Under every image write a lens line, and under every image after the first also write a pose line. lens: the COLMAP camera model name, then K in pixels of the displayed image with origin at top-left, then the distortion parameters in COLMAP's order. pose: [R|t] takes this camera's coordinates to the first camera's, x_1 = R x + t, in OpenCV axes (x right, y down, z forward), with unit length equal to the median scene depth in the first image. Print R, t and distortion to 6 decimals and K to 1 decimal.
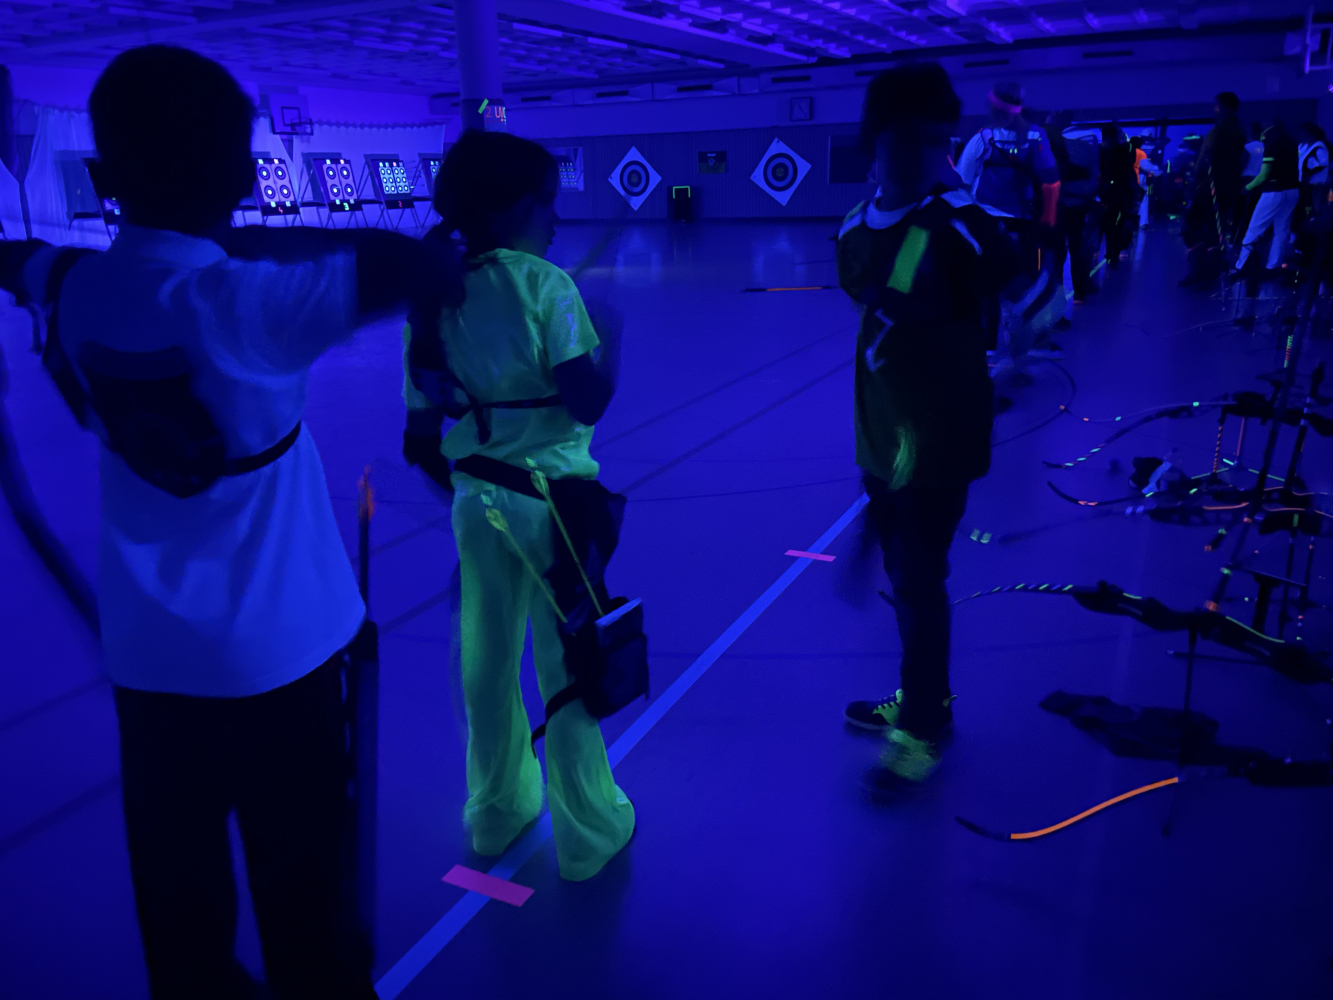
lens RADIAL K [[1007.3, 0, 660.2], [0, 1007.3, 483.3], [0, 0, 1]] dist [0.096390, -0.126075]
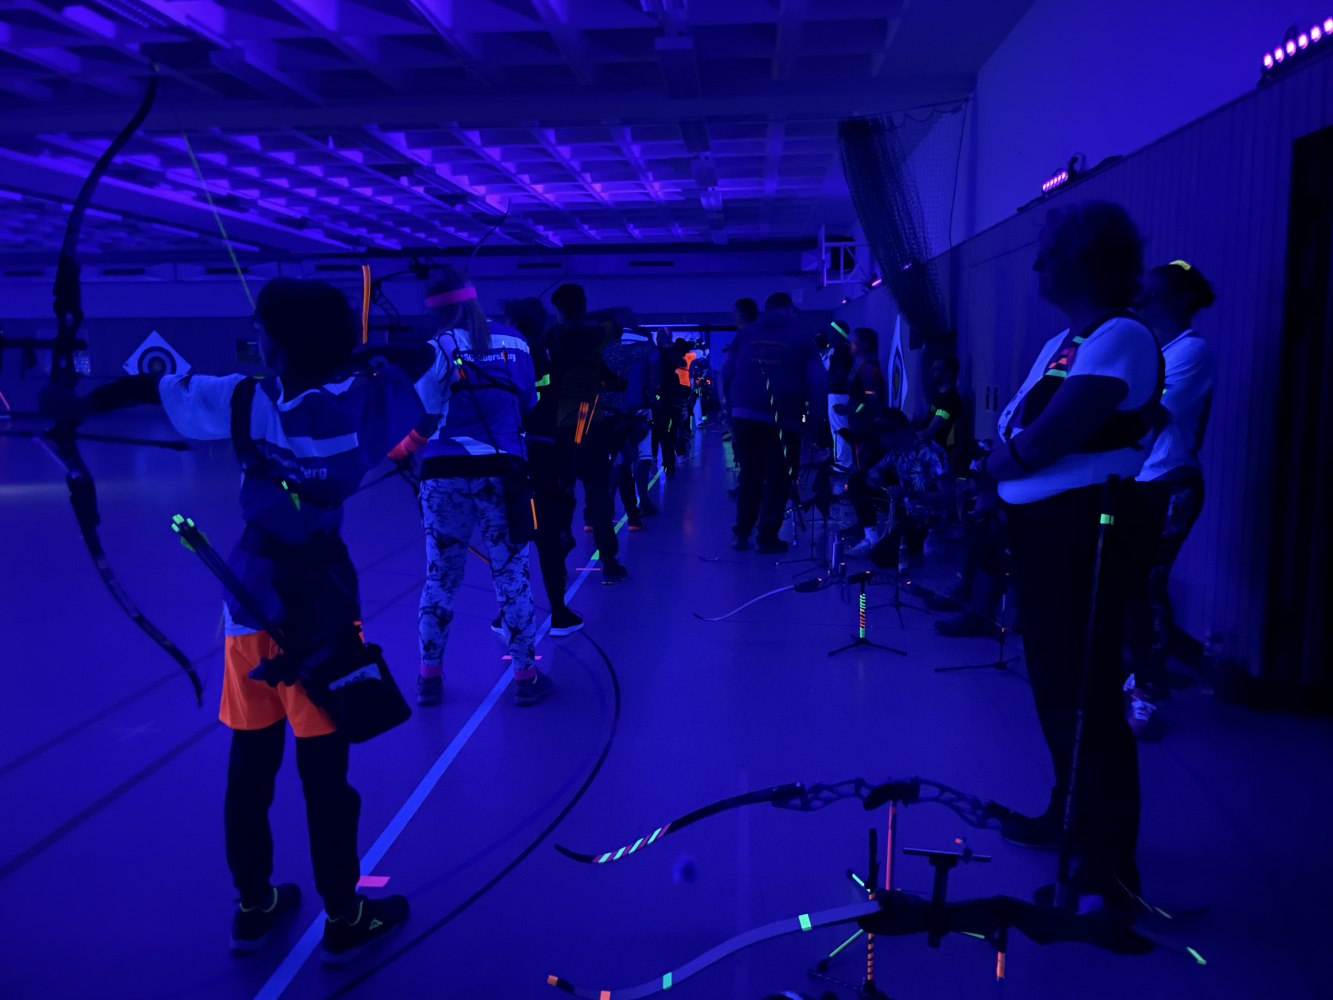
lens RADIAL K [[1007.3, 0, 660.2], [0, 1007.3, 483.3], [0, 0, 1]] dist [0.096390, -0.126075]
pose [[0.926274, -0.027353, 0.375856, 0.053956], [0.093416, 0.982900, -0.158686, -0.036666], [-0.365088, 0.182097, 0.912990, 0.103672]]
